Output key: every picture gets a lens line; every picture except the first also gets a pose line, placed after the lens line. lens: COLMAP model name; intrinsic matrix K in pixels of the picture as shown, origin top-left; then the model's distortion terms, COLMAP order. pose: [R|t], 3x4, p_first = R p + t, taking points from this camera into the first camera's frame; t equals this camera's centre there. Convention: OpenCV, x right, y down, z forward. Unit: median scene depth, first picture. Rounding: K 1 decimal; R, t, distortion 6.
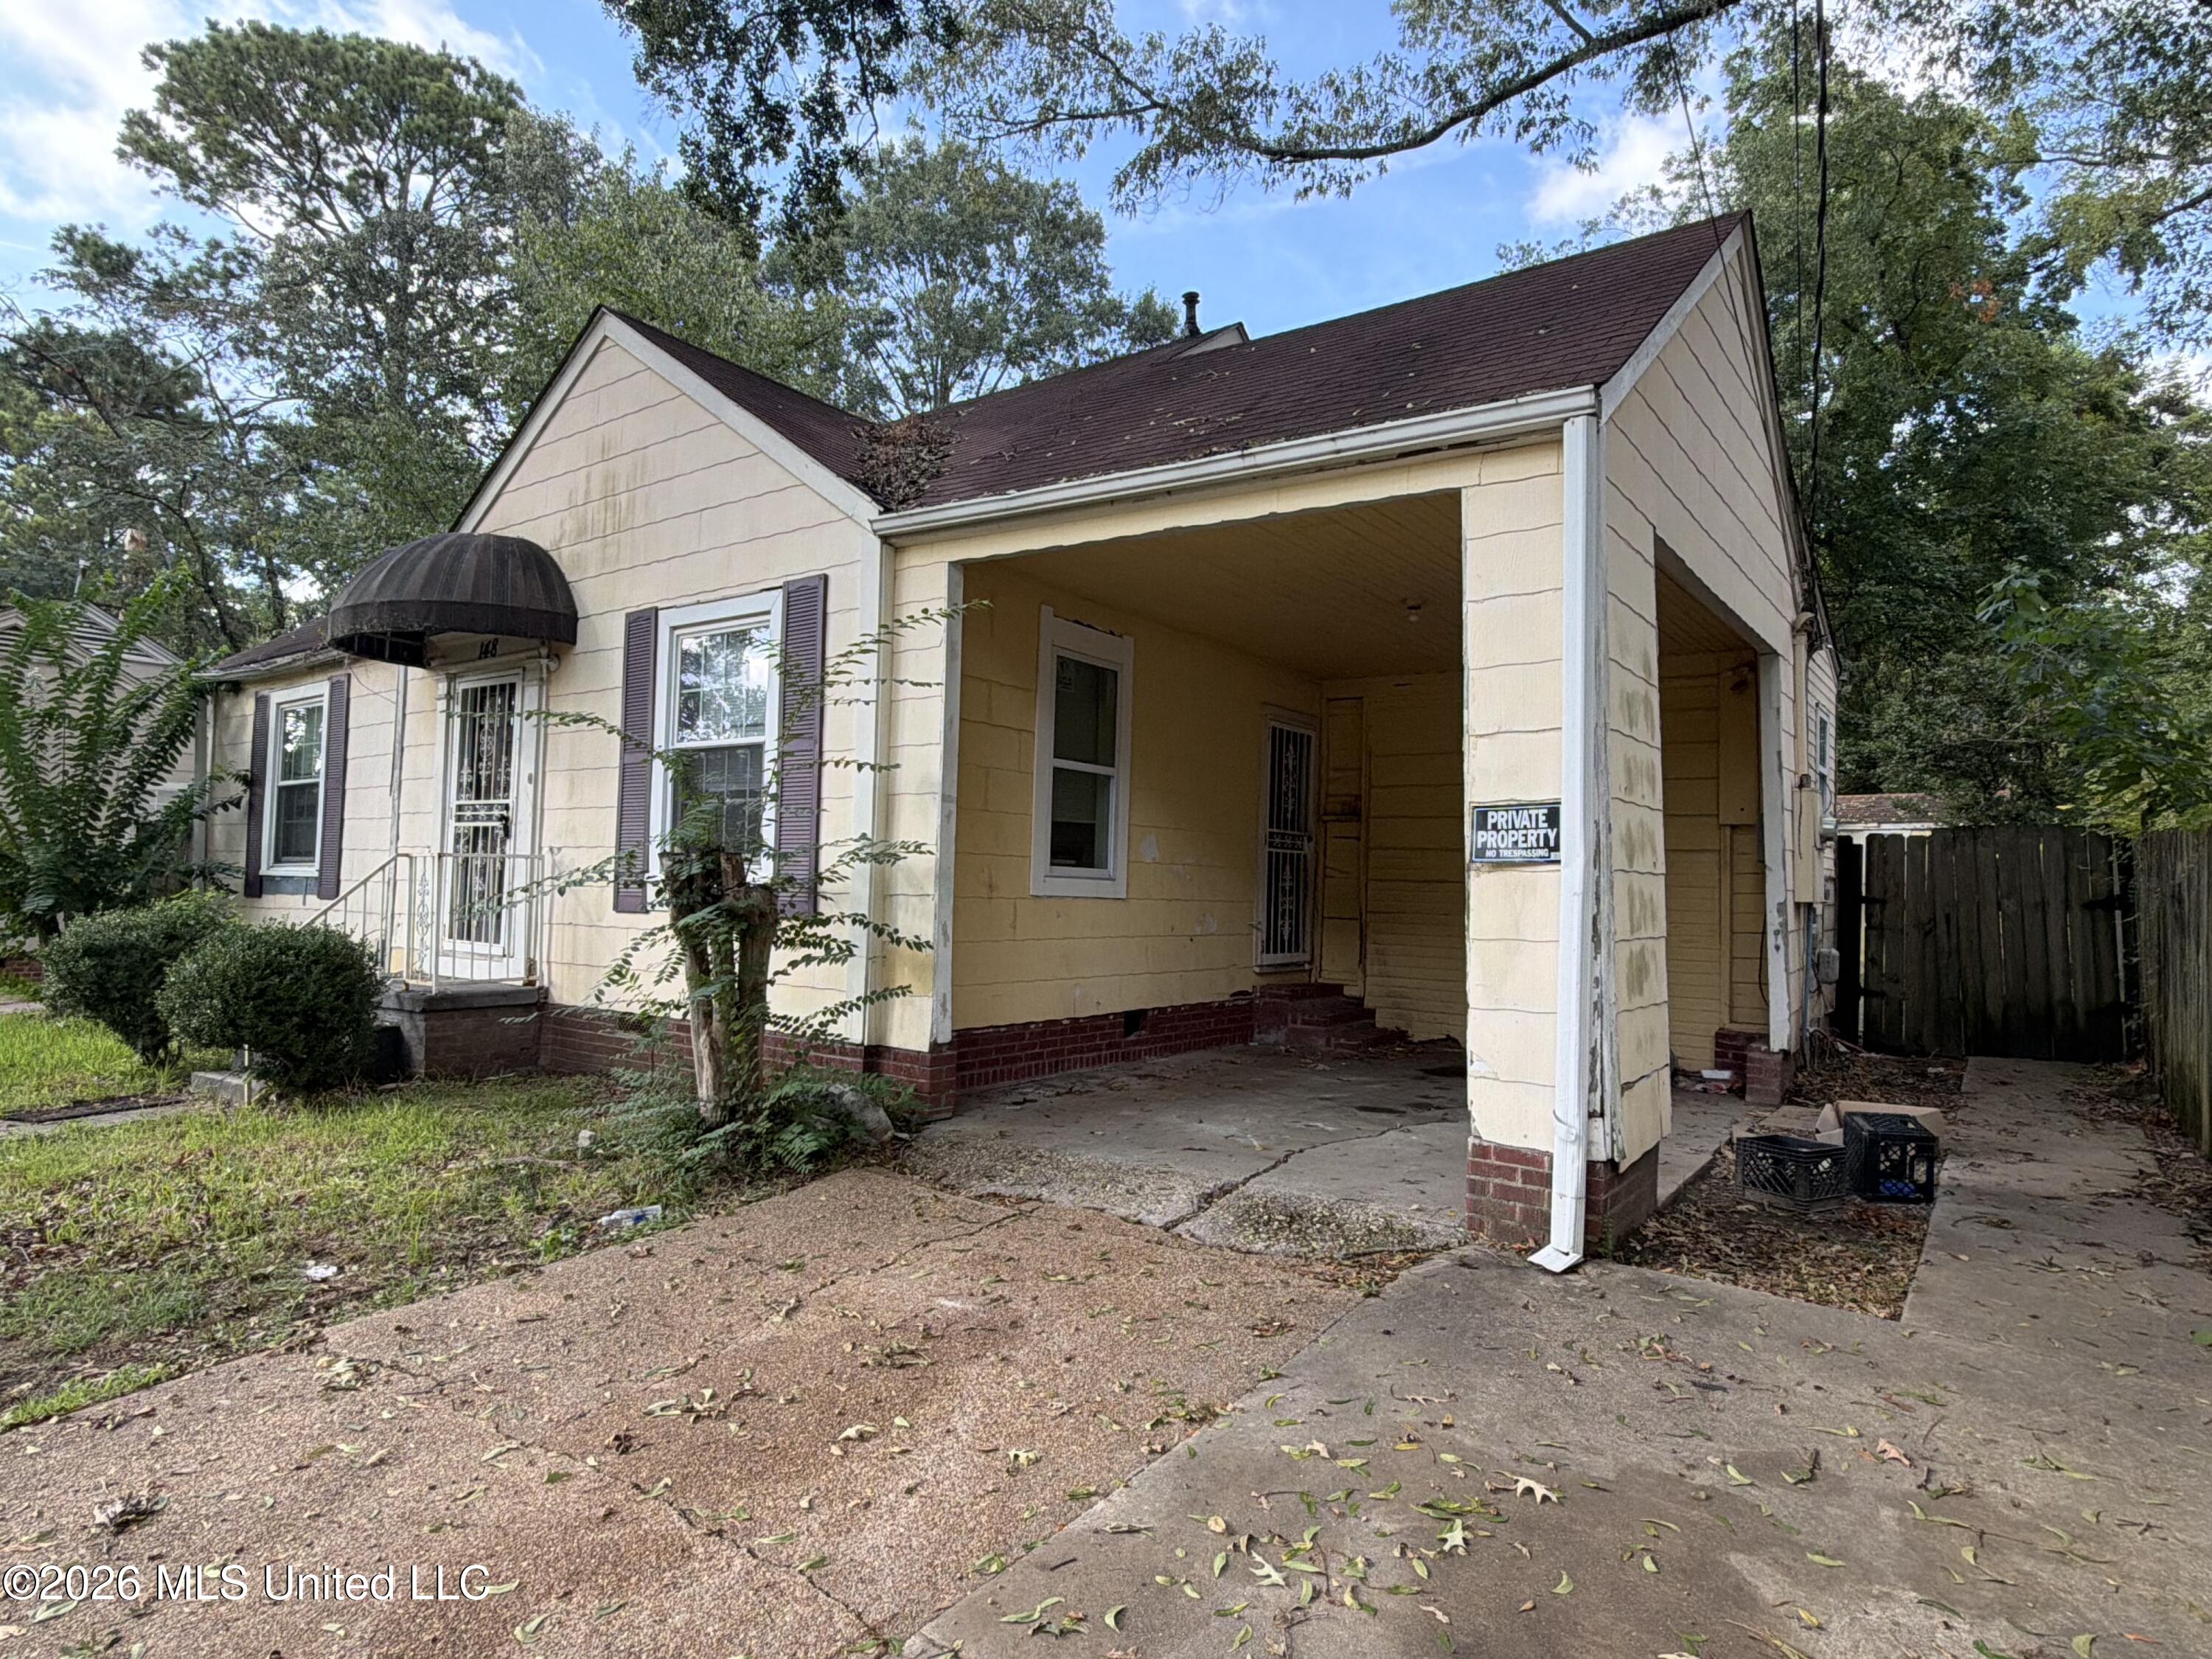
lens RADIAL K [[1250.5, 0, 1106.8], [0, 1250.5, 828.3], [0, 0, 1]] dist [0.004102, 0.000281]
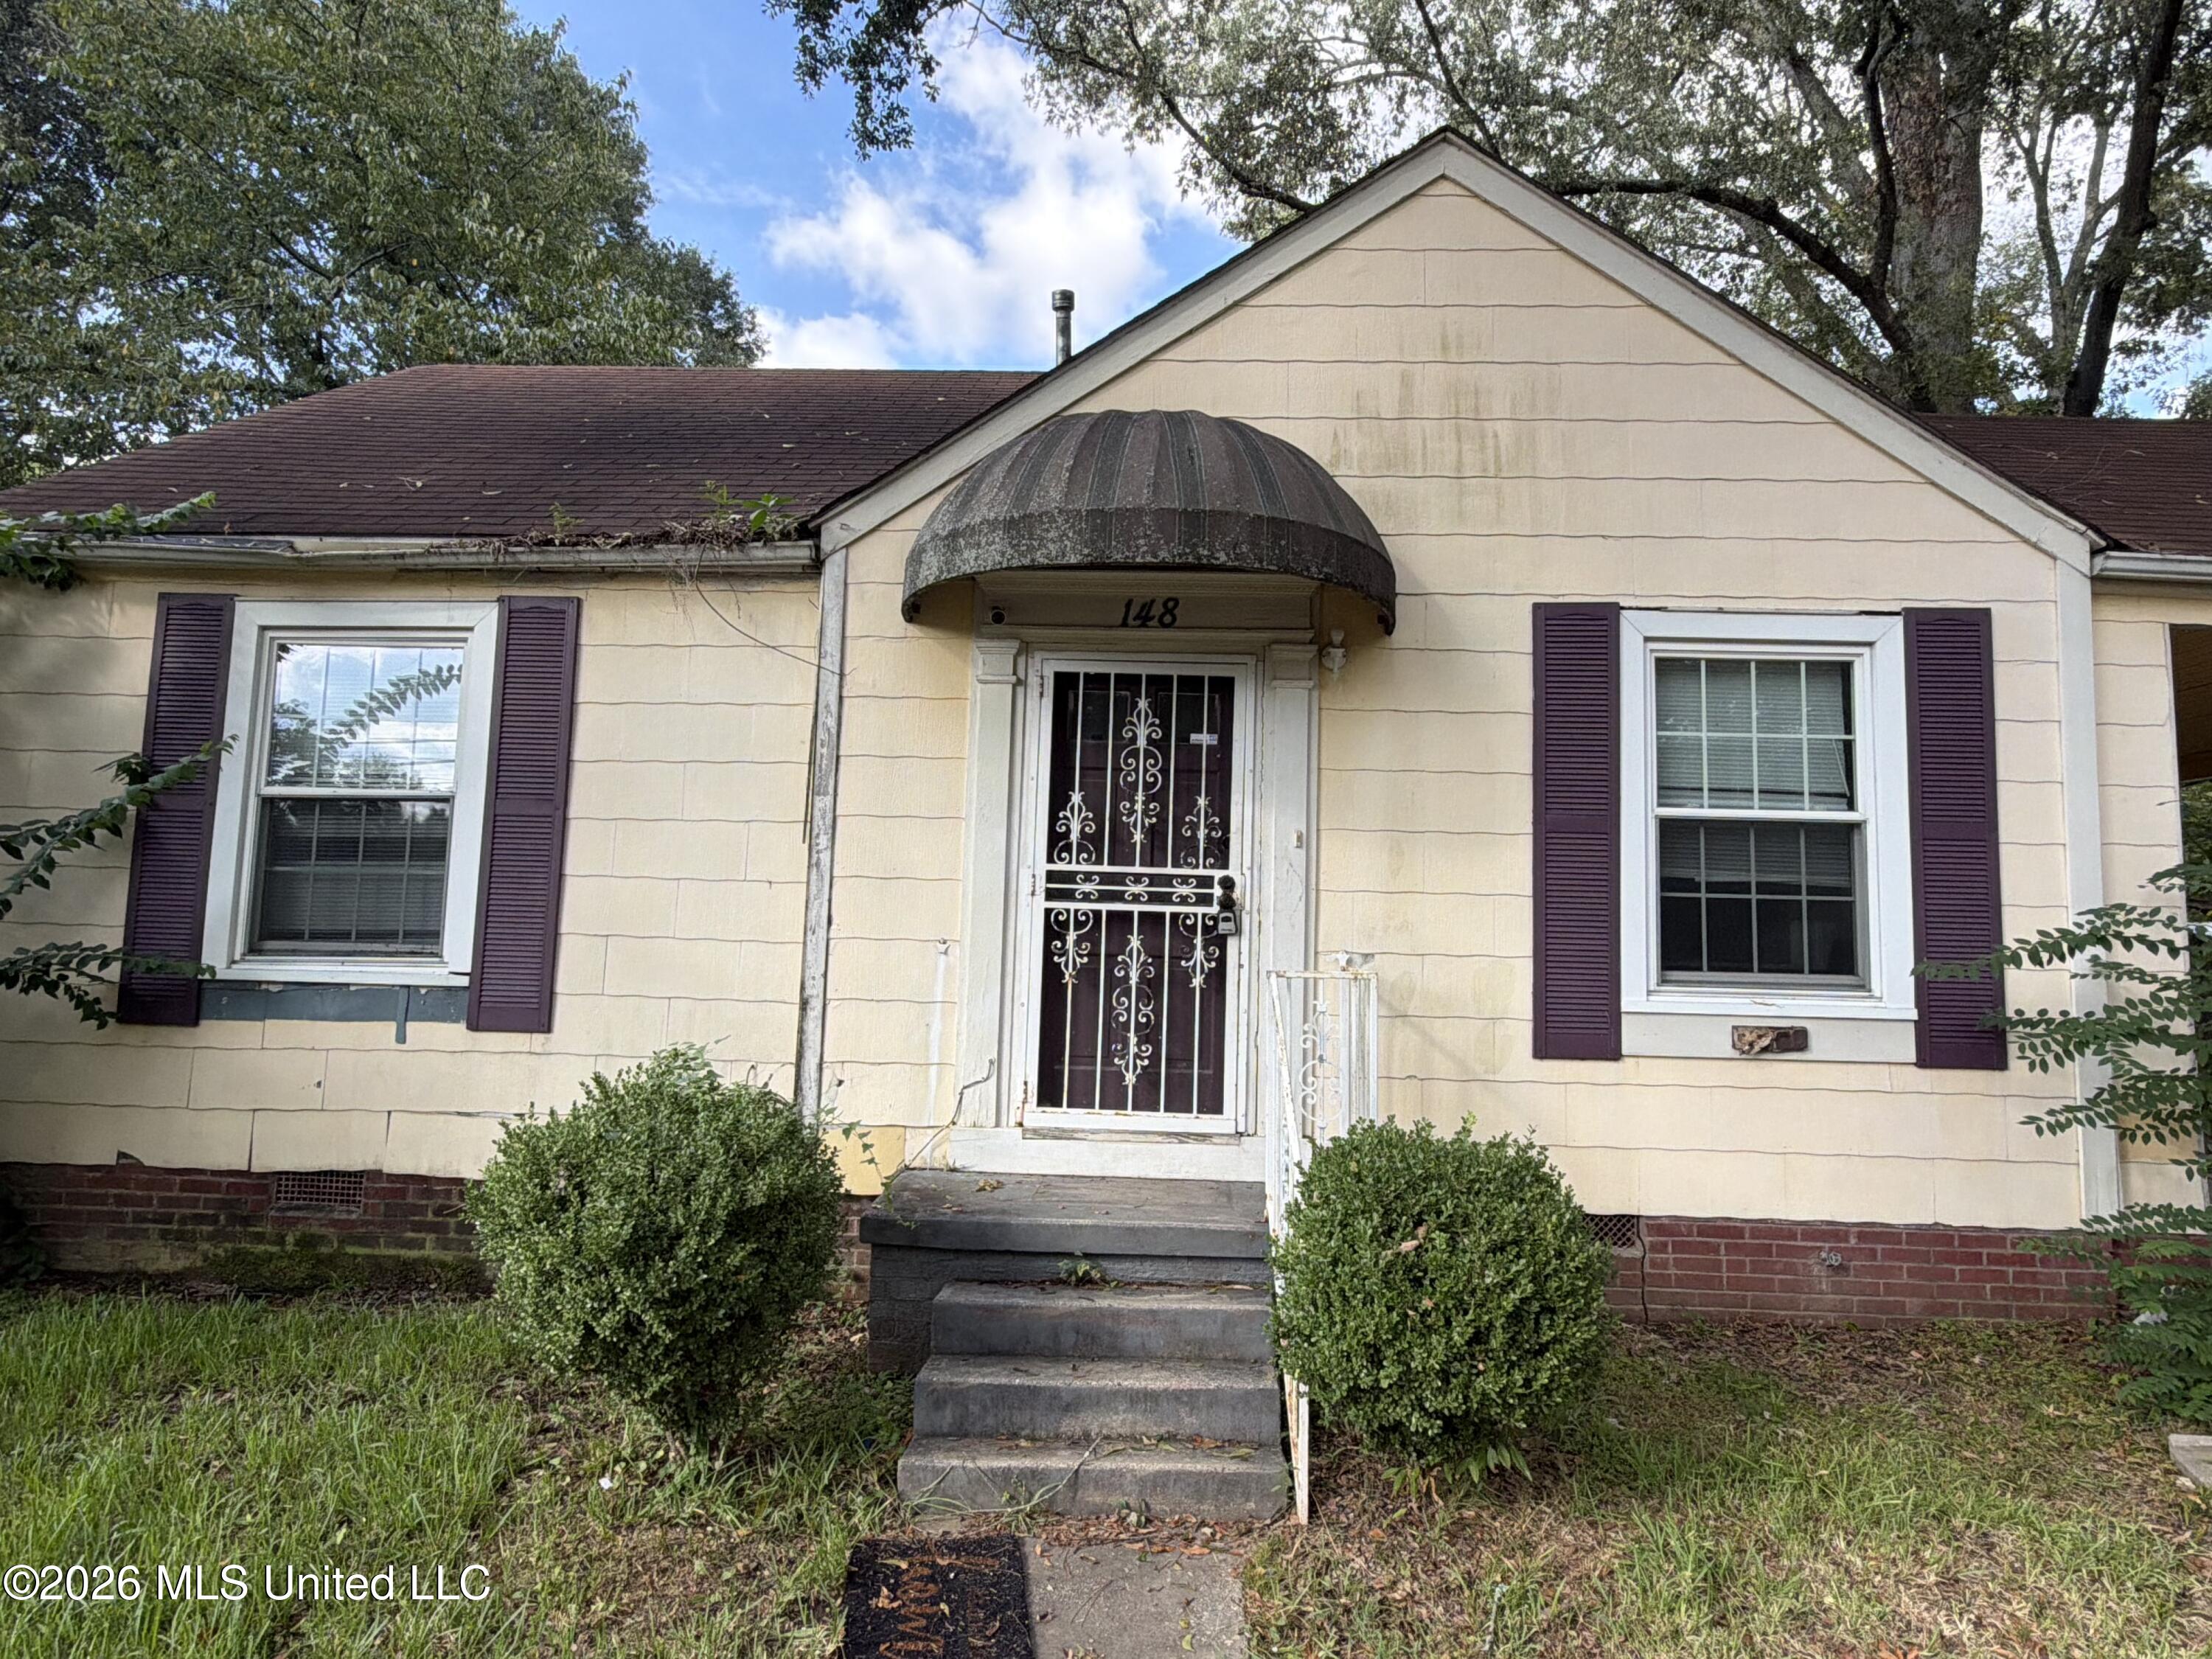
lens RADIAL K [[1250.5, 0, 1106.9], [0, 1250.5, 824.9], [0, 0, 1]] dist [0.004102, 0.000281]
pose [[0.824847, 0.049473, 0.563187, -0.903876], [-0.034569, 0.998713, -0.037103, -0.021286], [-0.564298, 0.011136, 0.825496, 0.561461]]
